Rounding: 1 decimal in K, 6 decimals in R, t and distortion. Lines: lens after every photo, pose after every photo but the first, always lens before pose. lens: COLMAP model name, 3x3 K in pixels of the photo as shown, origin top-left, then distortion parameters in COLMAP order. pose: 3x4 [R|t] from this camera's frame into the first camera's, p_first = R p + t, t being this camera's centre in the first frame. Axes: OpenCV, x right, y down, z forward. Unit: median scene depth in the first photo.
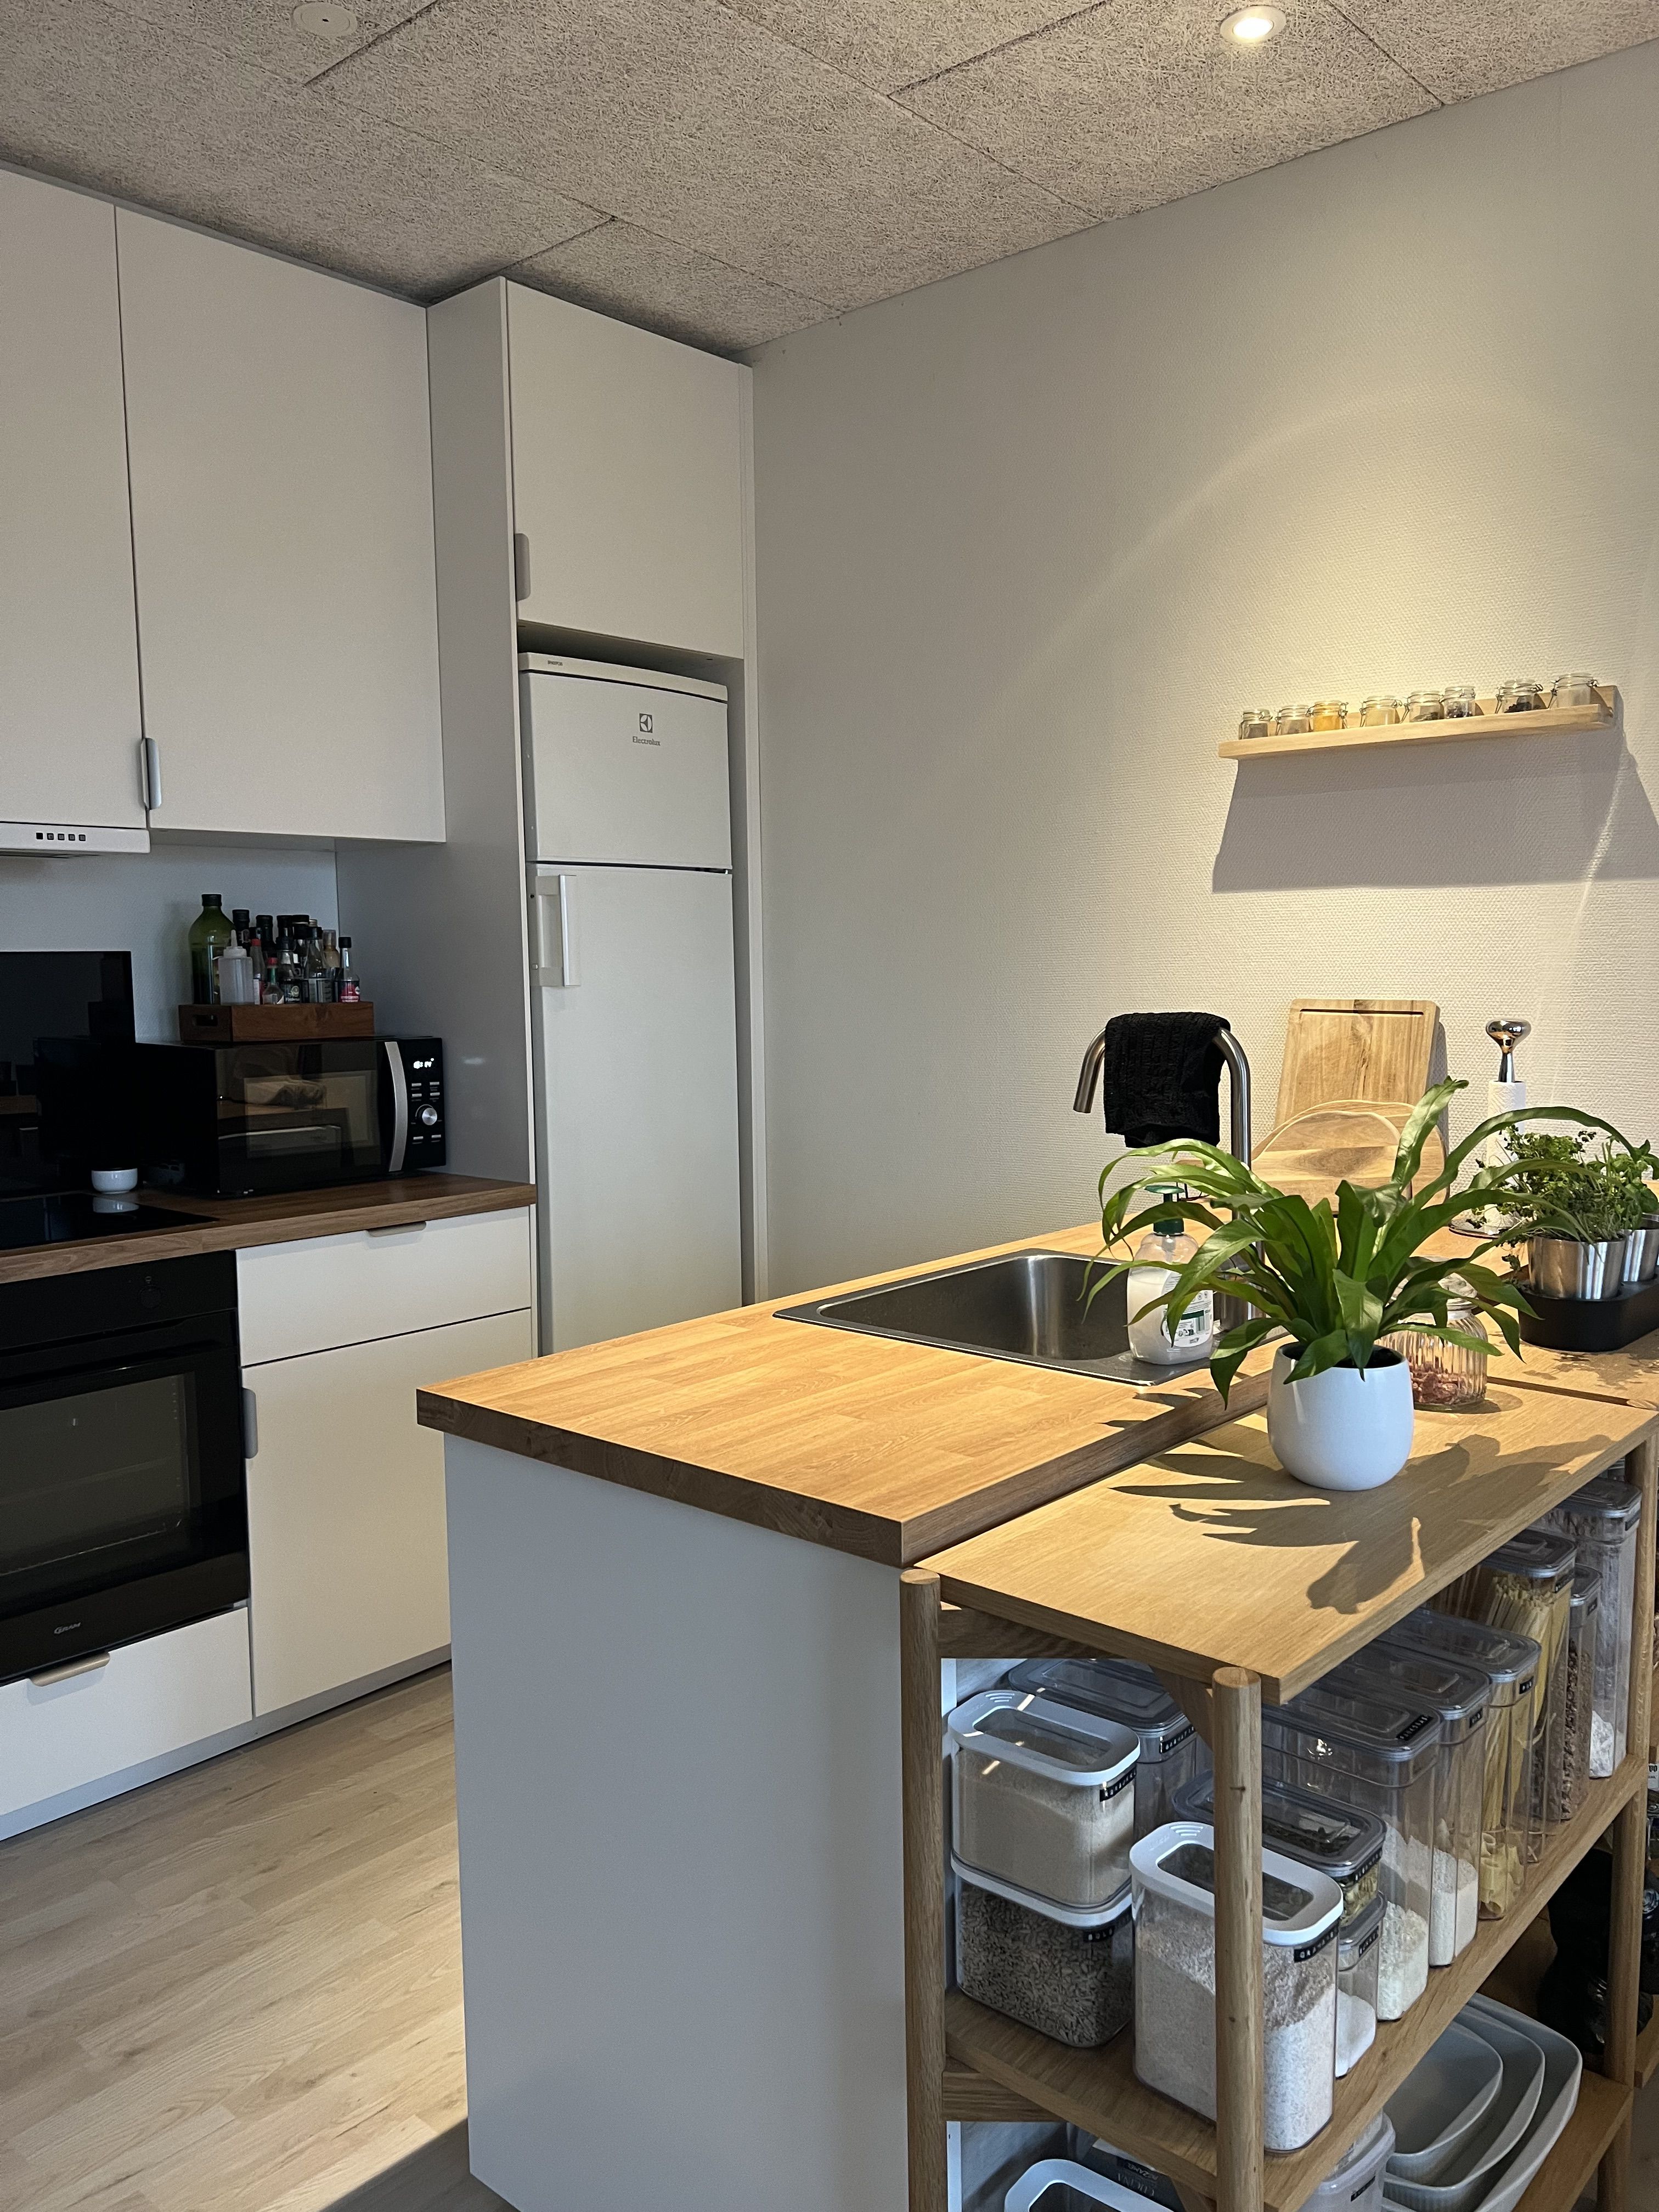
lens RADIAL K [[1663.8, 0, 837.2], [0, 1663.8, 1115.1], [0, 0, 1]] dist [0.122060, -0.206546]
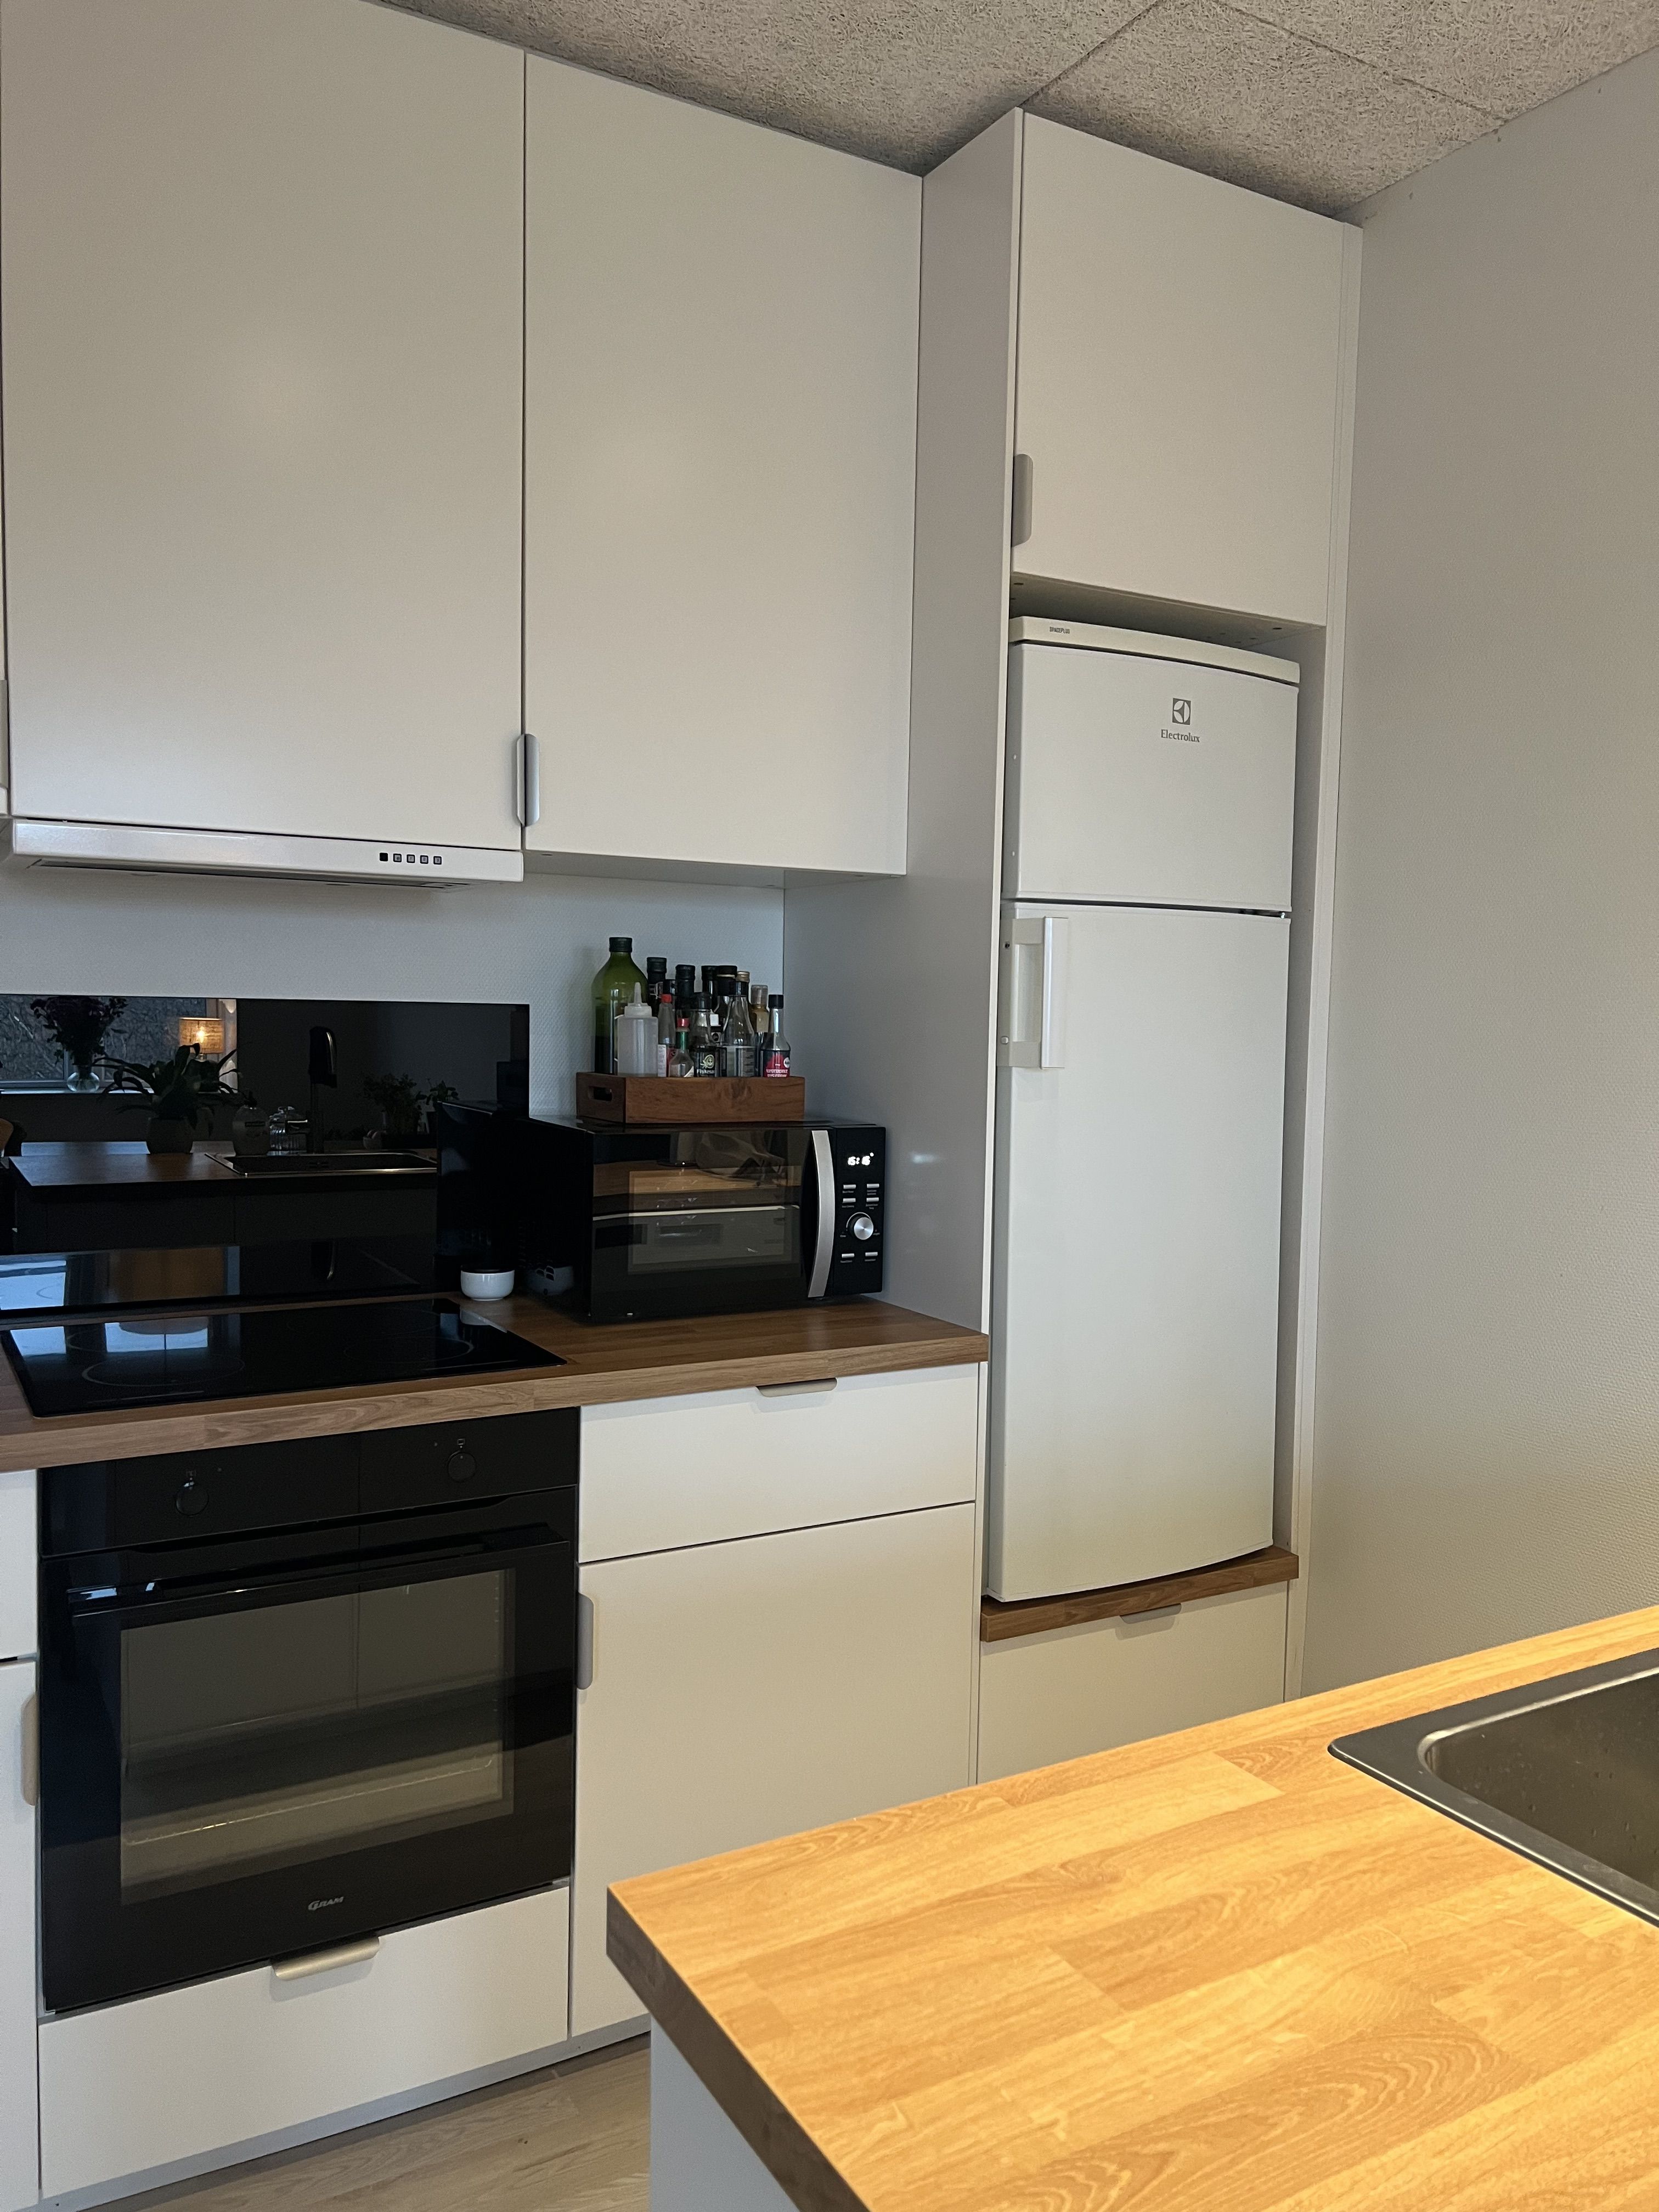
lens RADIAL K [[1663.8, 0, 837.2], [0, 1663.8, 1115.1], [0, 0, 1]] dist [0.122060, -0.206546]
pose [[0.948116, 0.051485, -0.313729, -0.018359], [-0.062148, 0.997777, -0.024074, -0.033641], [0.311792, 0.042323, 0.949207, 0.279714]]
